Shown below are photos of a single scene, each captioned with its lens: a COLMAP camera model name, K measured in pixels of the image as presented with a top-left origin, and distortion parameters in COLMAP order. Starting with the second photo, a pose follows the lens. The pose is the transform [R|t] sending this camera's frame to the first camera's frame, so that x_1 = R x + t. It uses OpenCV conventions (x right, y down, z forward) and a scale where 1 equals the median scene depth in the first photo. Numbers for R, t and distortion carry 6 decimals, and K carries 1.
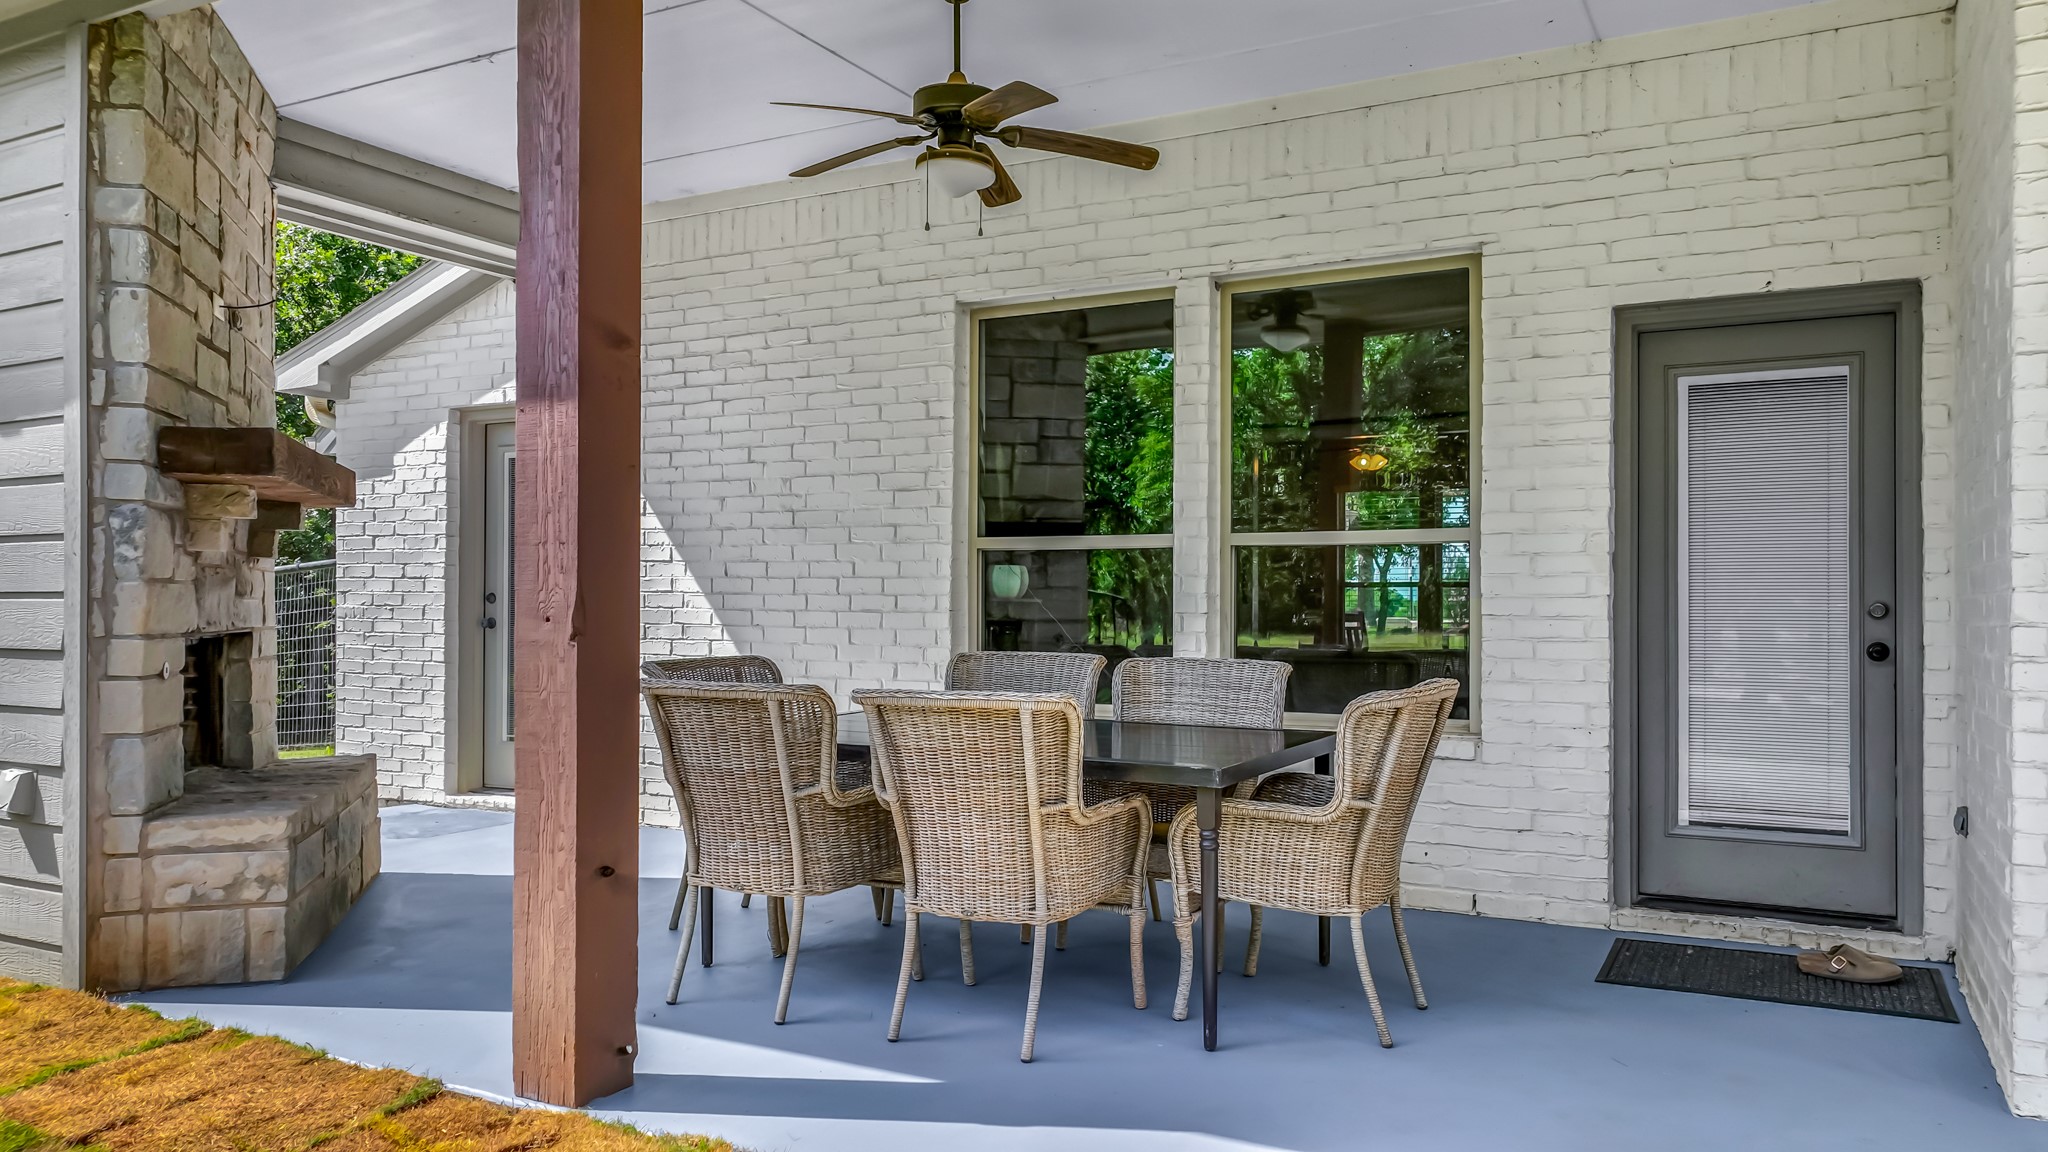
lens RADIAL K [[1462.1, 0, 1021.1], [0, 1462.1, 627.7], [0, 0, 1]] dist [0.007152, 0.004227]
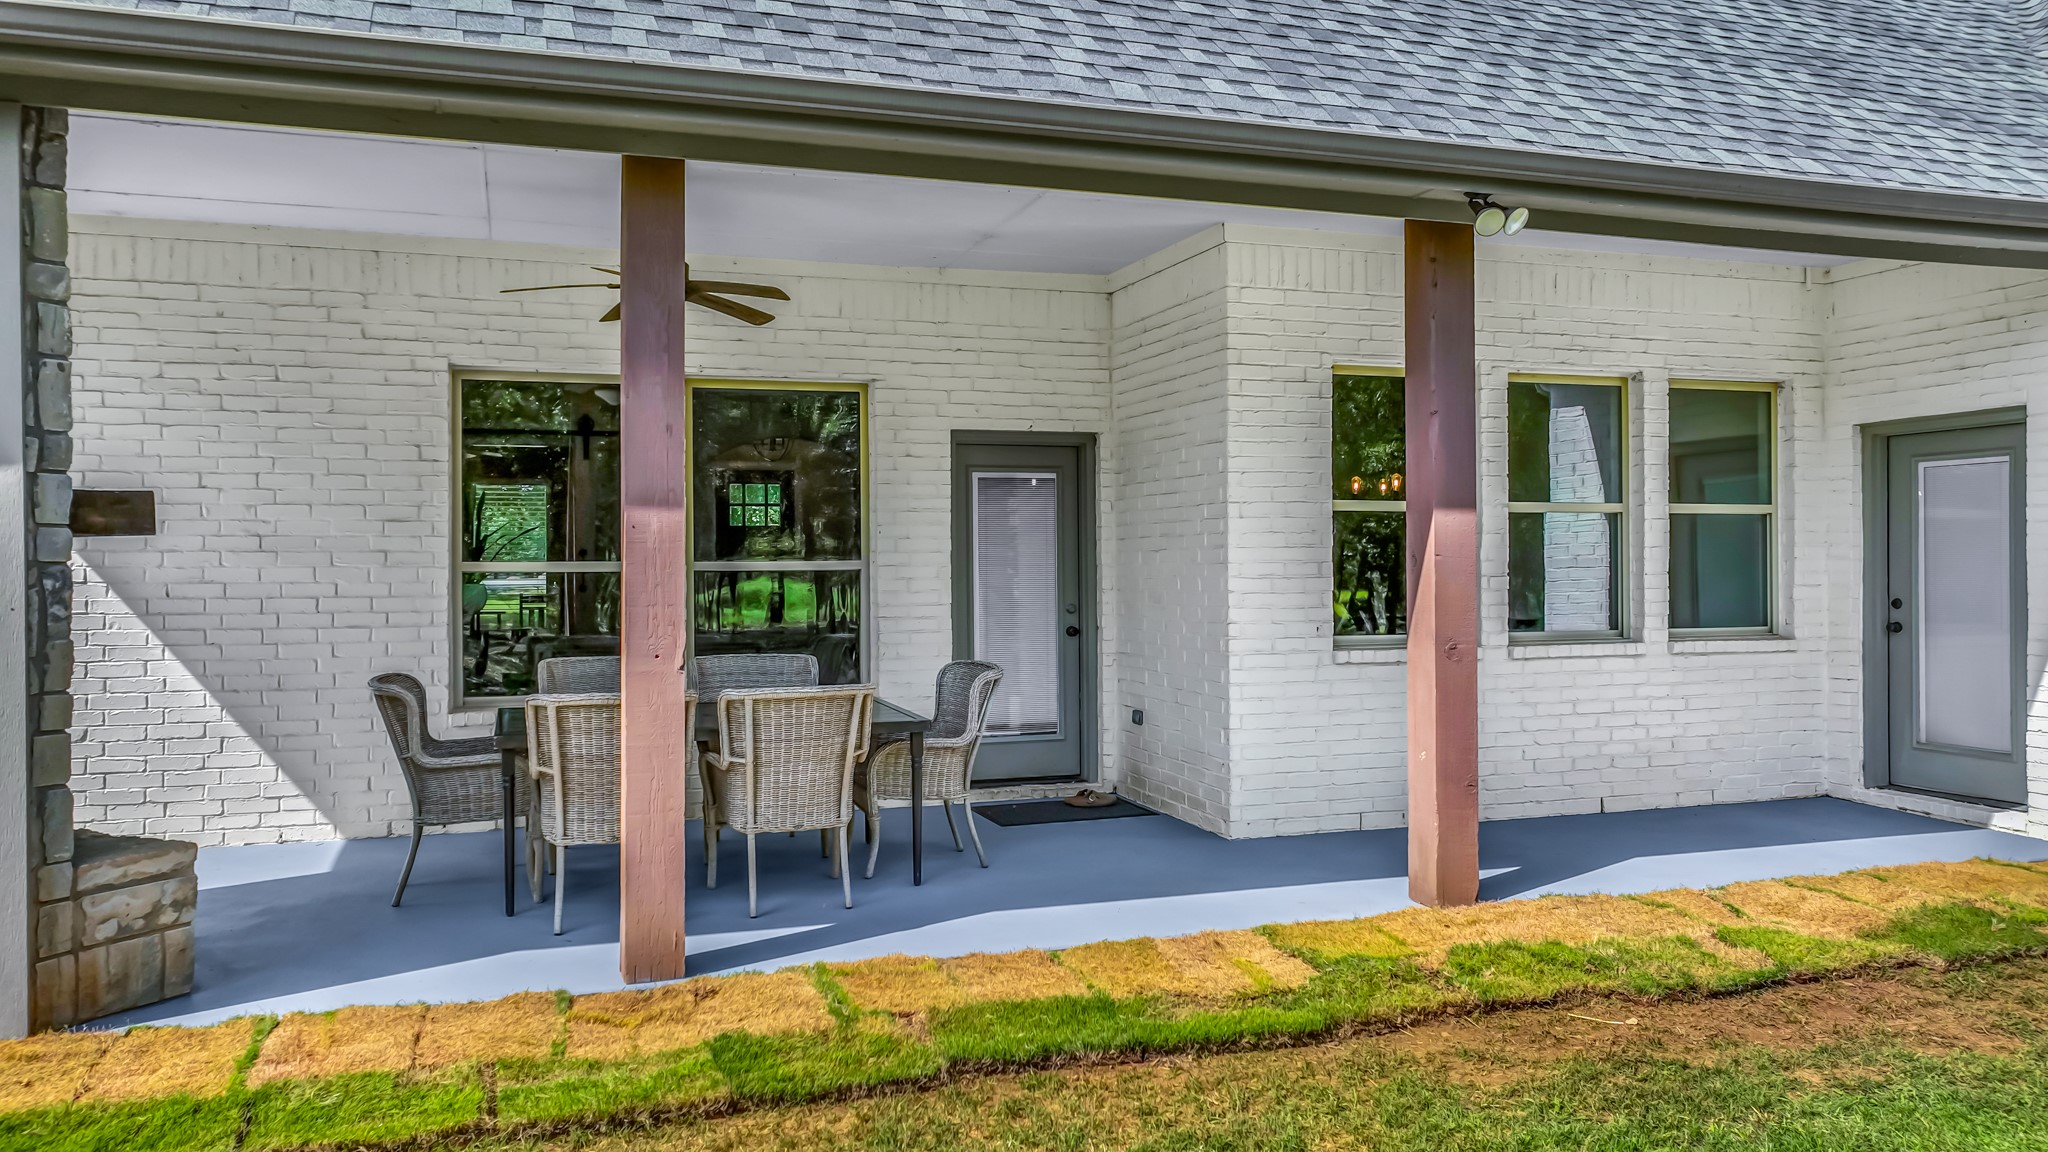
lens RADIAL K [[1462.1, 0, 1021.1], [0, 1462.1, 627.7], [0, 0, 1]] dist [0.007152, 0.004227]
pose [[0.678021, -0.041173, 0.733889, -0.785919], [0.021592, 0.999115, 0.036104, -0.054494], [-0.734725, -0.008633, 0.678310, -0.188063]]
